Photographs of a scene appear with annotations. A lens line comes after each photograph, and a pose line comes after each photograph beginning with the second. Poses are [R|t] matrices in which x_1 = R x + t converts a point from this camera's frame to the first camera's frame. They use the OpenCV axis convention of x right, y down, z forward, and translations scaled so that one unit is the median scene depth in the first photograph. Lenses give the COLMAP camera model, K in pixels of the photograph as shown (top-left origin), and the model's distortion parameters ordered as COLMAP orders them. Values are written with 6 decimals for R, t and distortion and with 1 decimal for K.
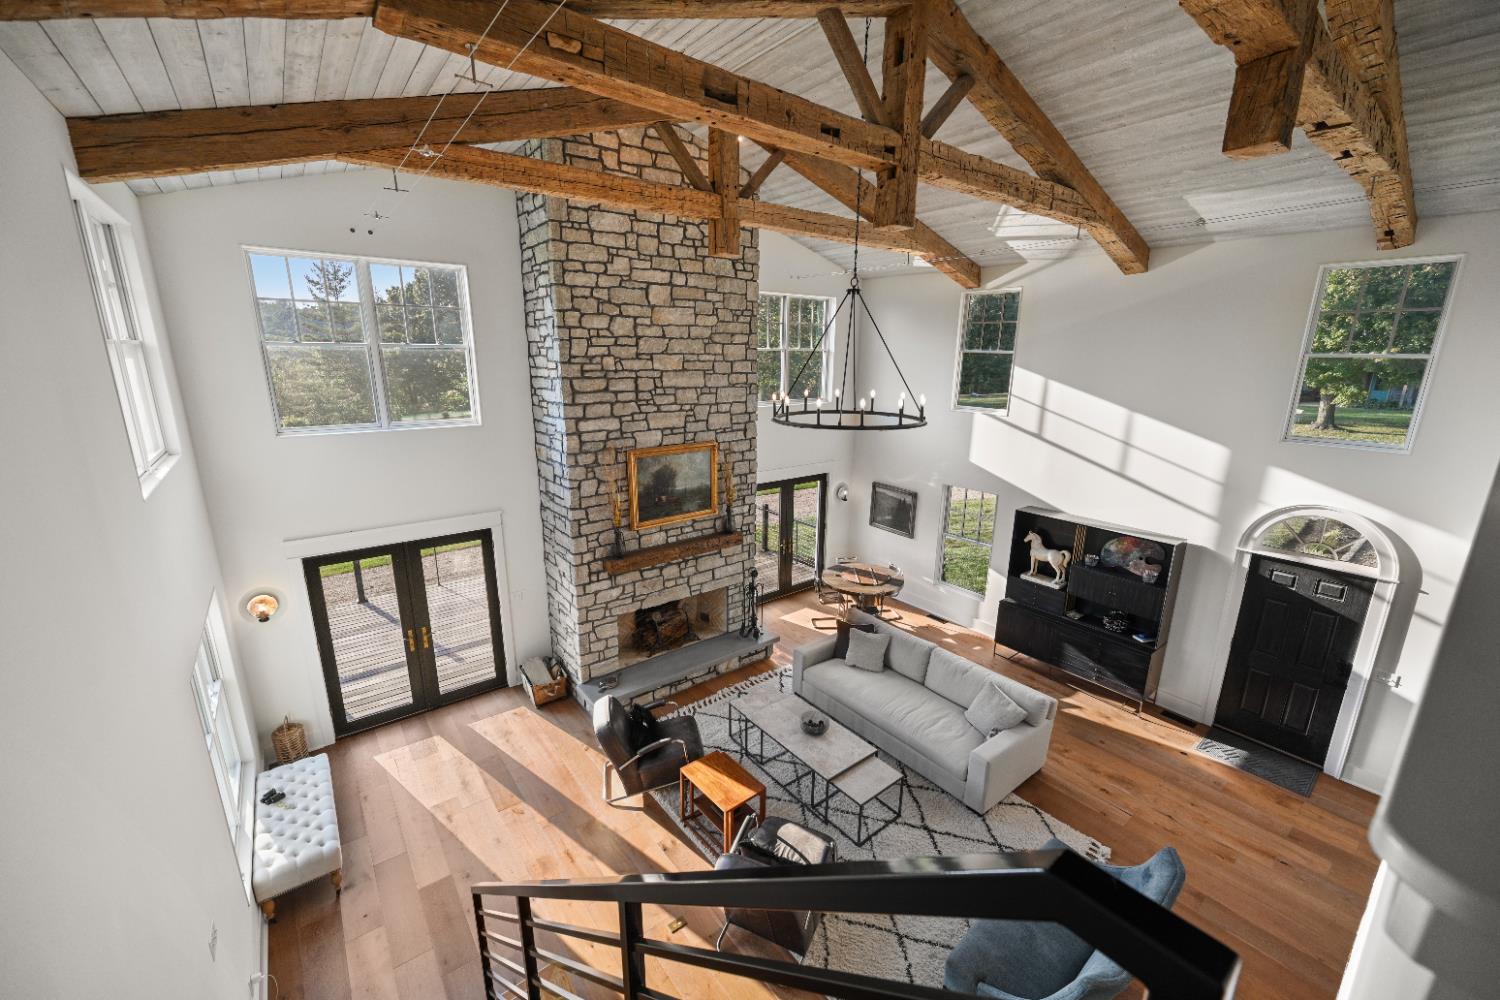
lens RADIAL K [[600.5, 0, 758.6], [0, 600.5, 500.8], [0, 0, 1]] dist [0.002741, 0.000138]
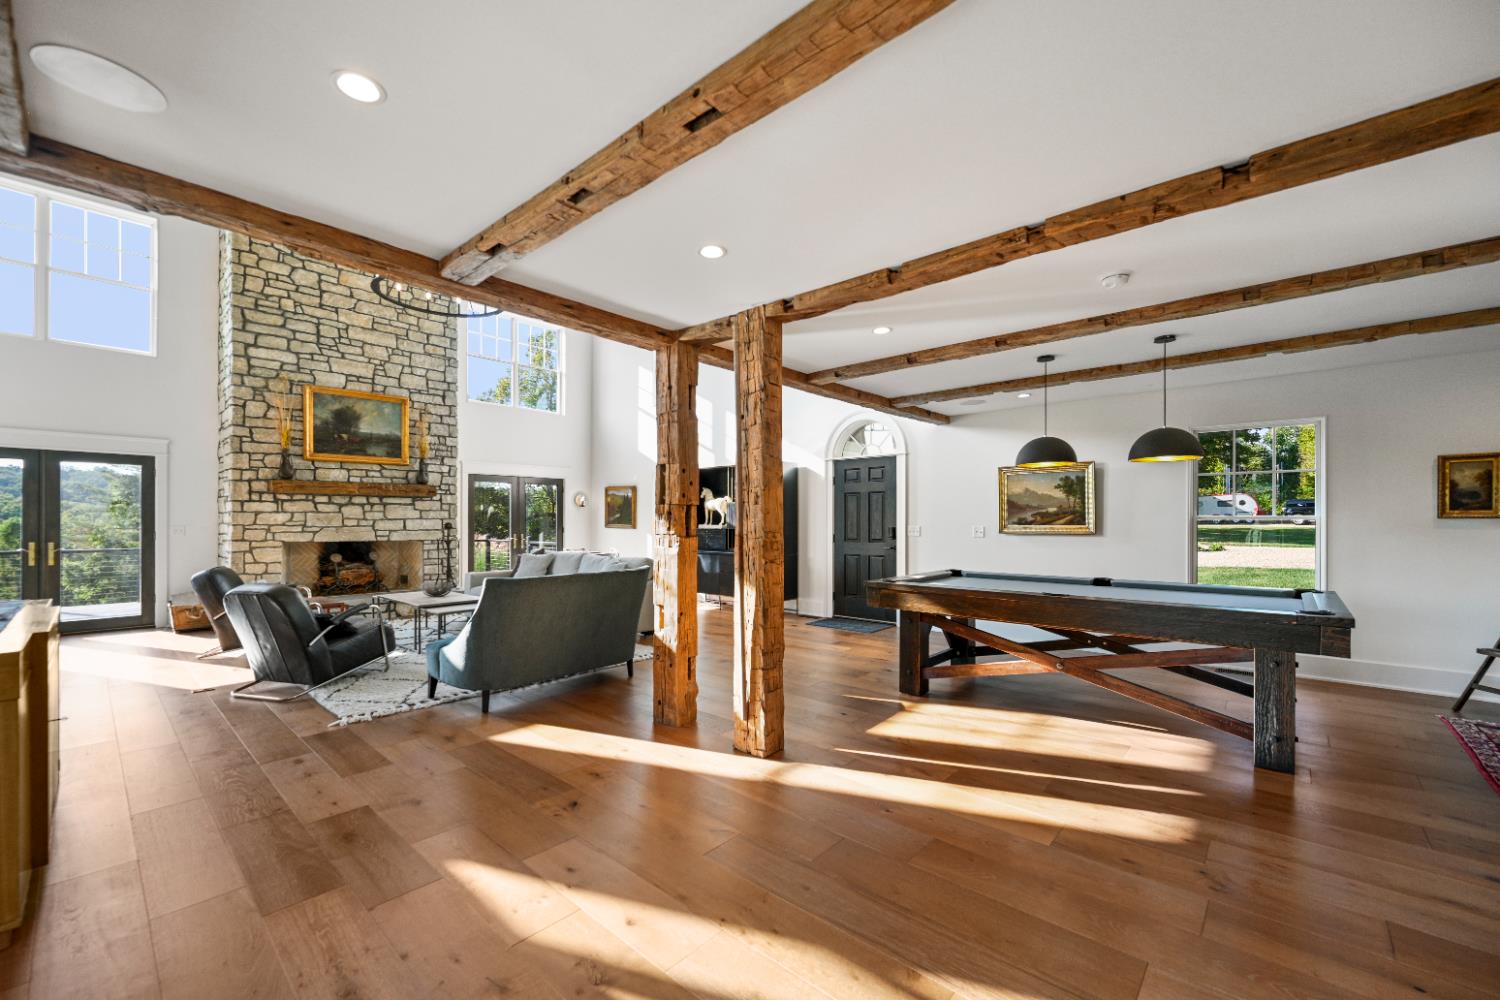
lens RADIAL K [[600.5, 0, 742.2], [0, 600.5, 511.0], [0, 0, 1]] dist [0.002741, 0.000138]
pose [[0.987050, -0.010226, 0.160084, 0.395356], [0.050193, 0.967542, -0.247677, 0.451784], [-0.152356, 0.252504, 0.955526, -0.128820]]
